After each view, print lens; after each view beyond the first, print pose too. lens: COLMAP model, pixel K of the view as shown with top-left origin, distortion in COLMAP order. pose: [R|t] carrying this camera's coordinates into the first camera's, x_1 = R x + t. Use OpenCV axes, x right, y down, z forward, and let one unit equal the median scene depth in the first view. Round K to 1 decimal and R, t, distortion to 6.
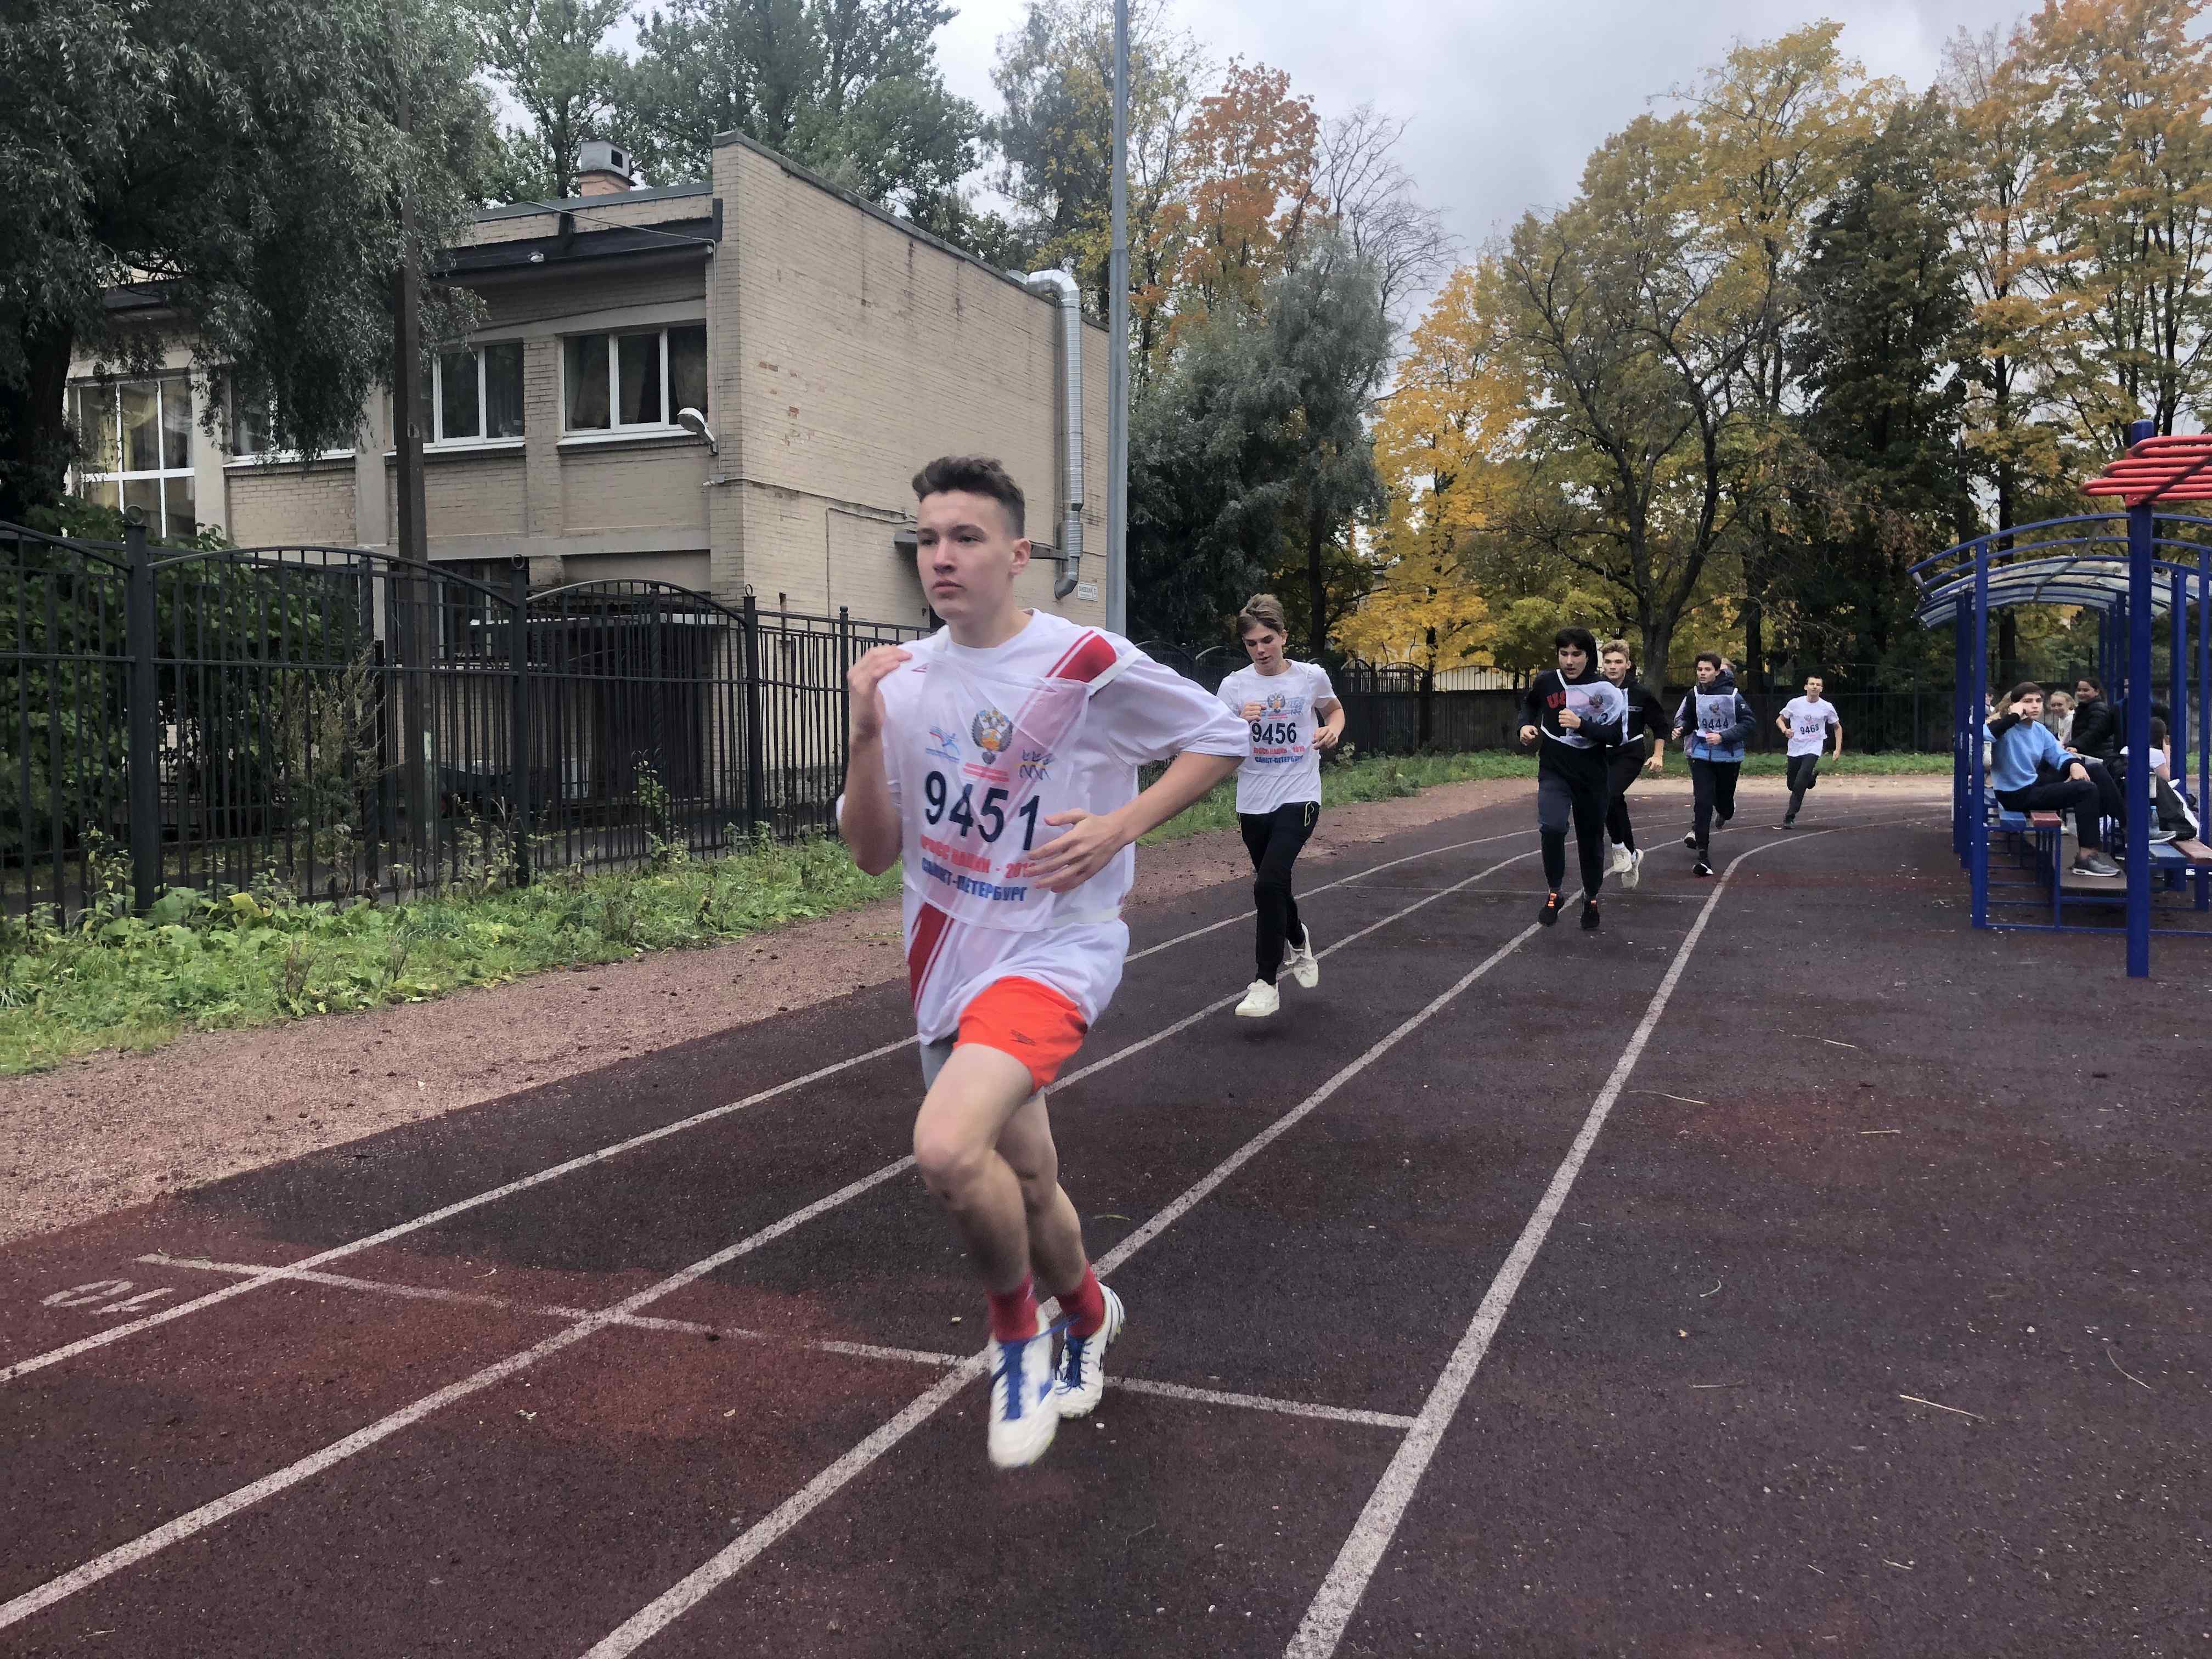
lens RADIAL K [[1824.7, 0, 1102.4], [0, 1824.7, 830.8], [0, 0, 1]] dist [0.009005, 0.006383]
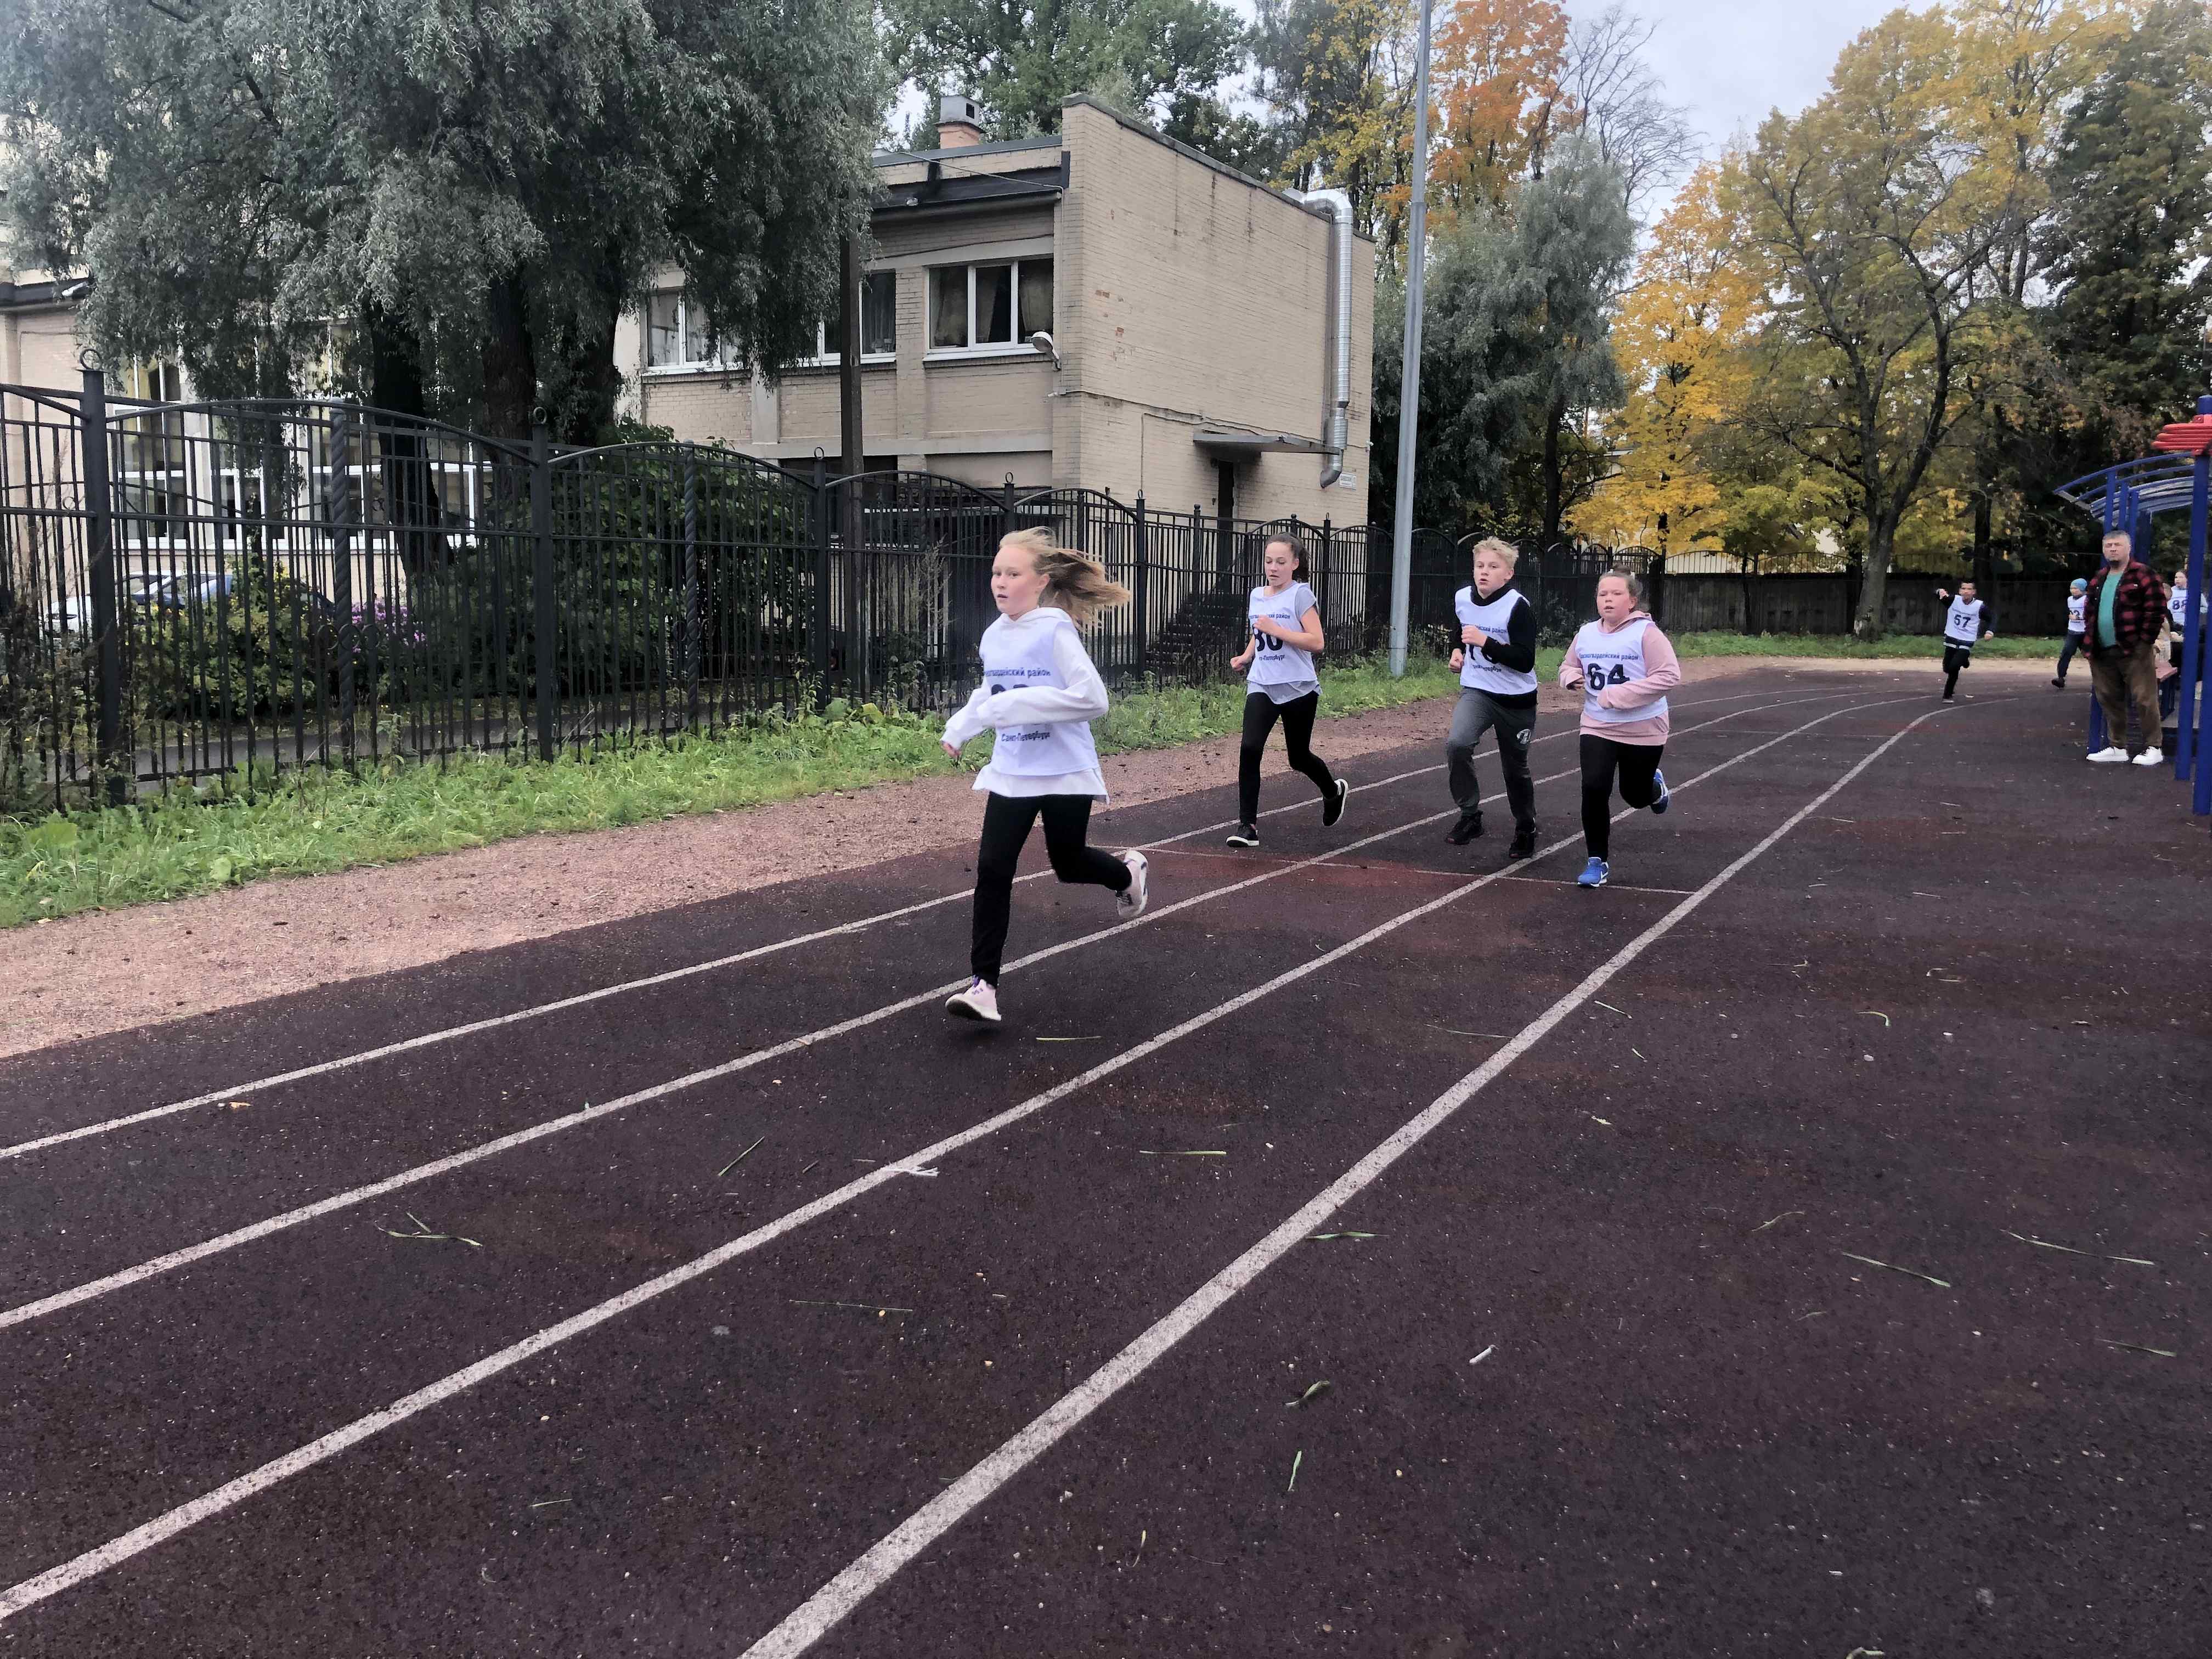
lens RADIAL K [[1831.3, 0, 1079.2], [0, 1831.3, 812.6], [0, 0, 1]] dist [-0.005512, 0.040745]
pose [[0.992531, 0.027485, -0.118860, -0.026619], [-0.020742, 0.998124, 0.057599, 0.007768], [0.120220, -0.054703, 0.991239, -0.110061]]
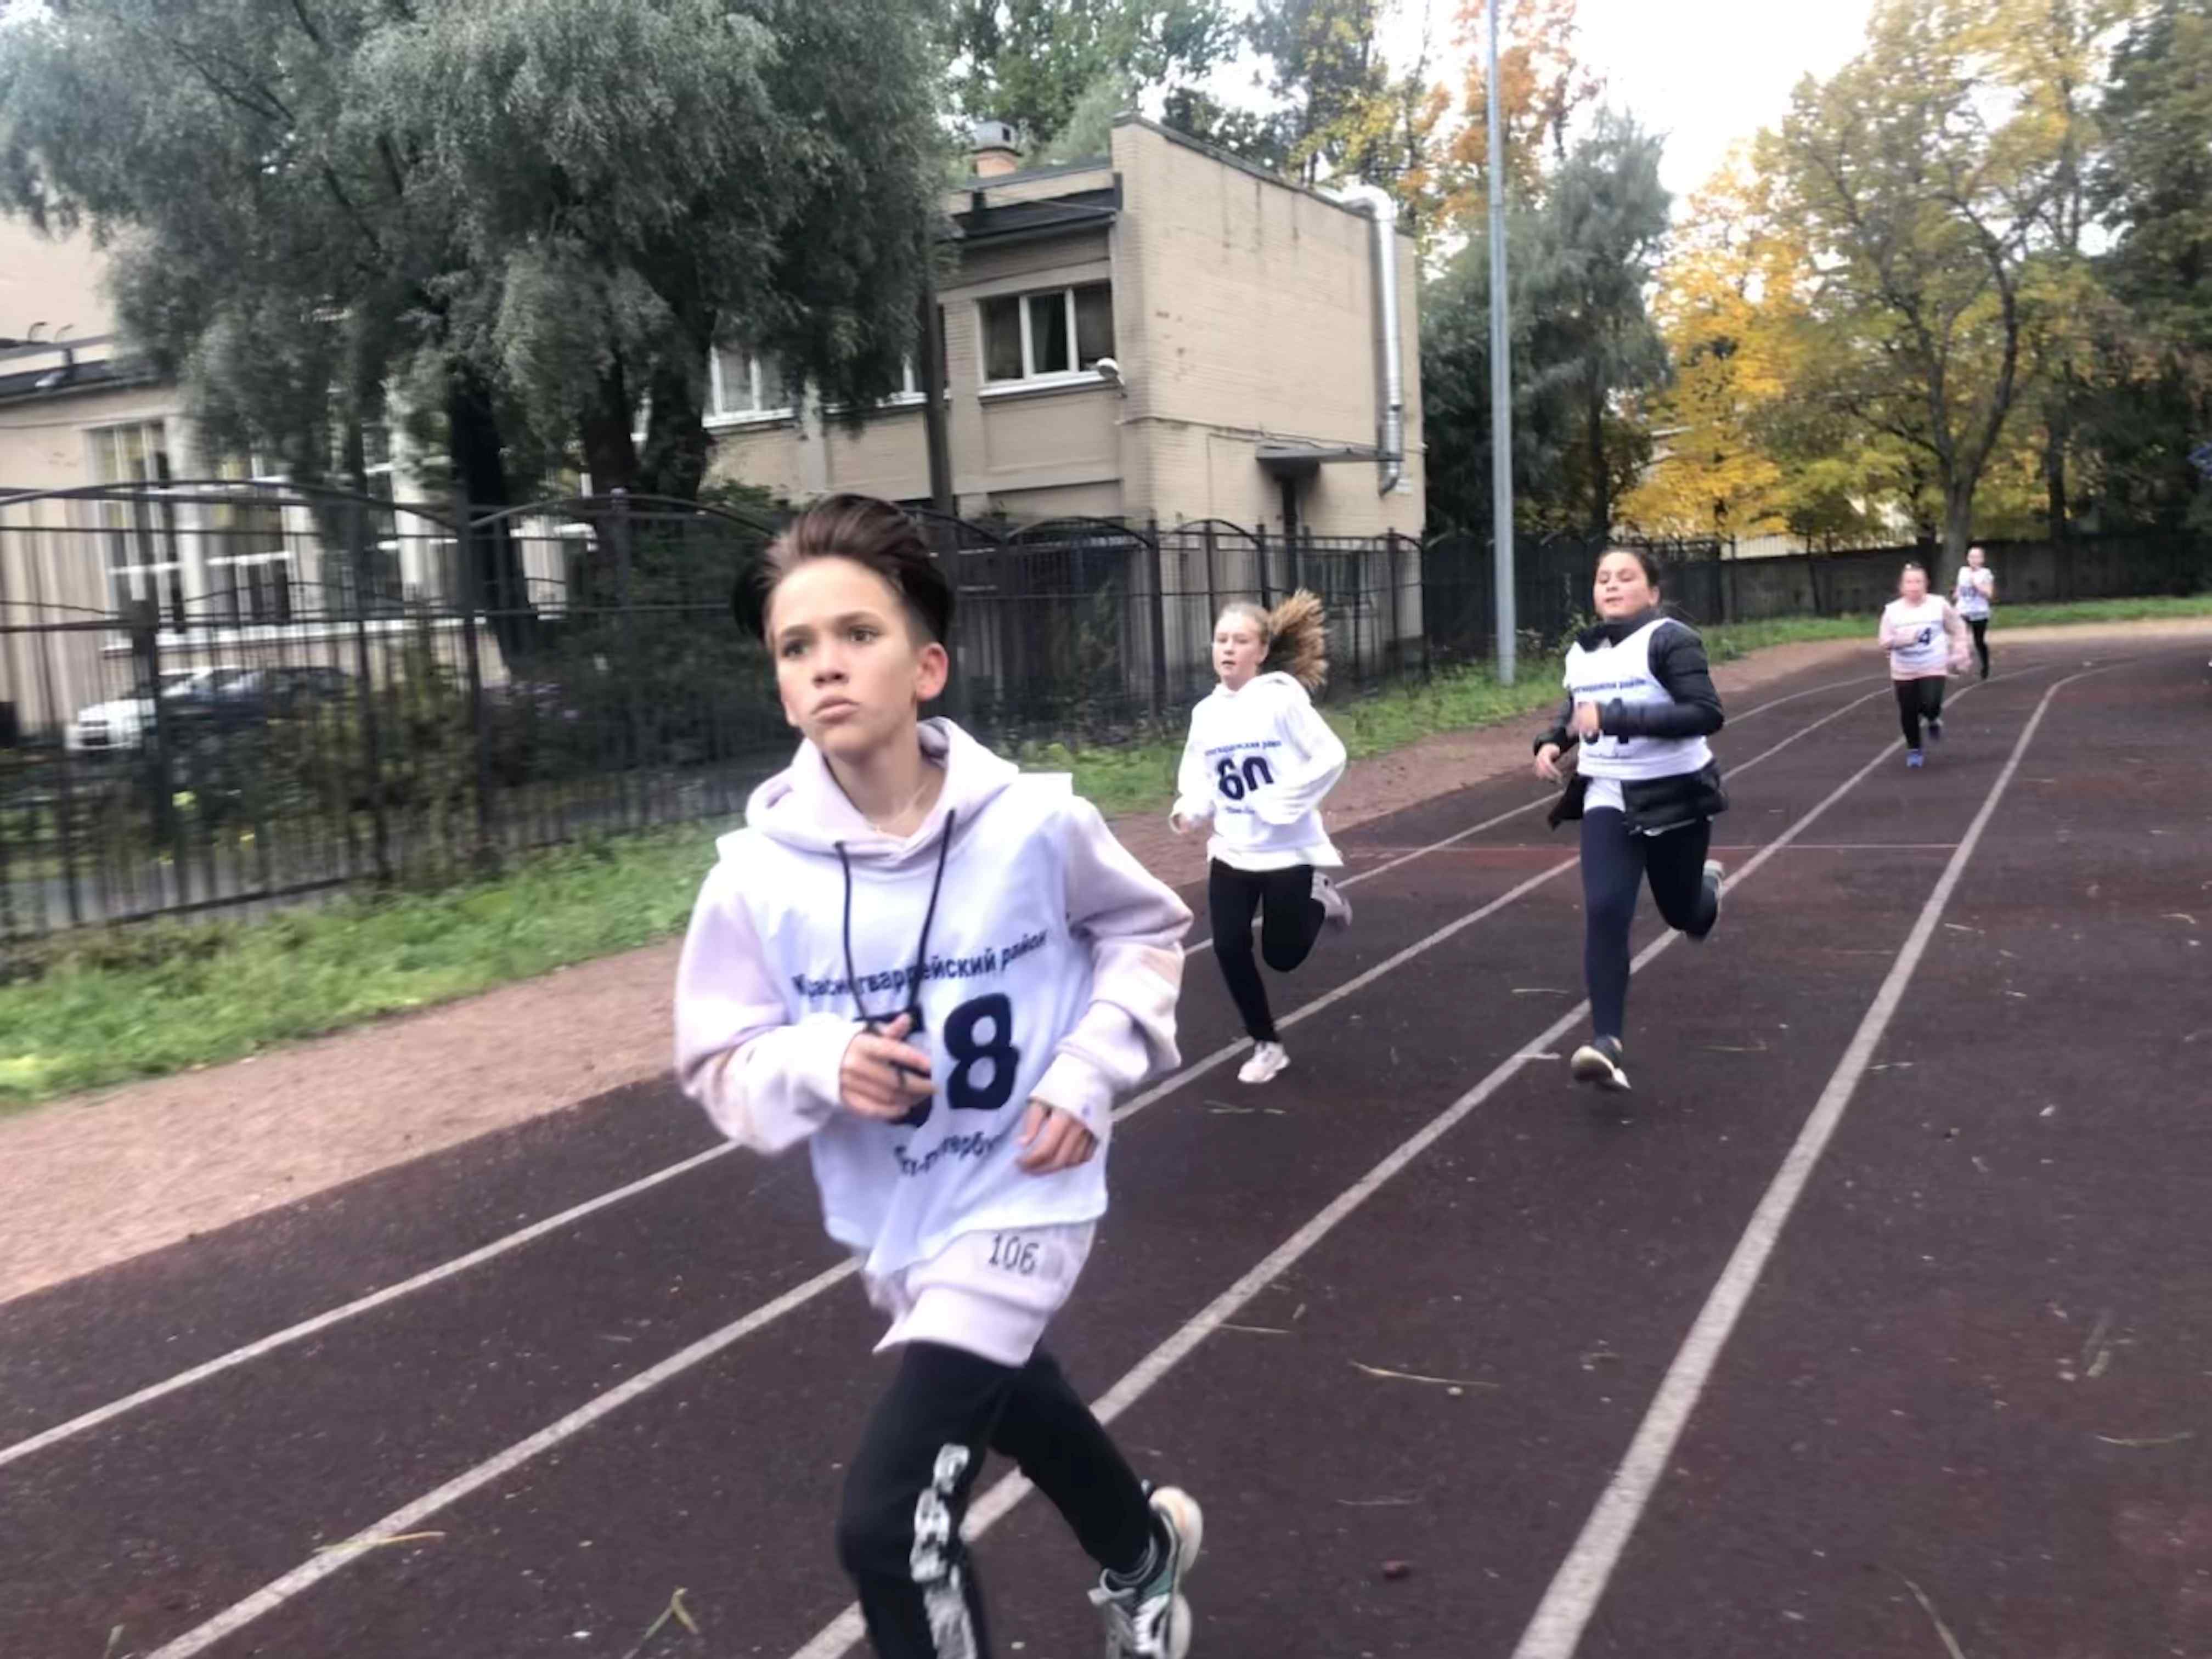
lens RADIAL K [[2013.2, 0, 1097.4], [0, 2013.2, 853.0], [0, 0, 1]] dist [-0.001667, 0.030551]
pose [[0.993633, -0.045351, -0.103130, -0.060569], [0.050969, 0.997319, 0.052511, 0.008851], [0.100472, -0.057433, 0.993281, -0.158956]]
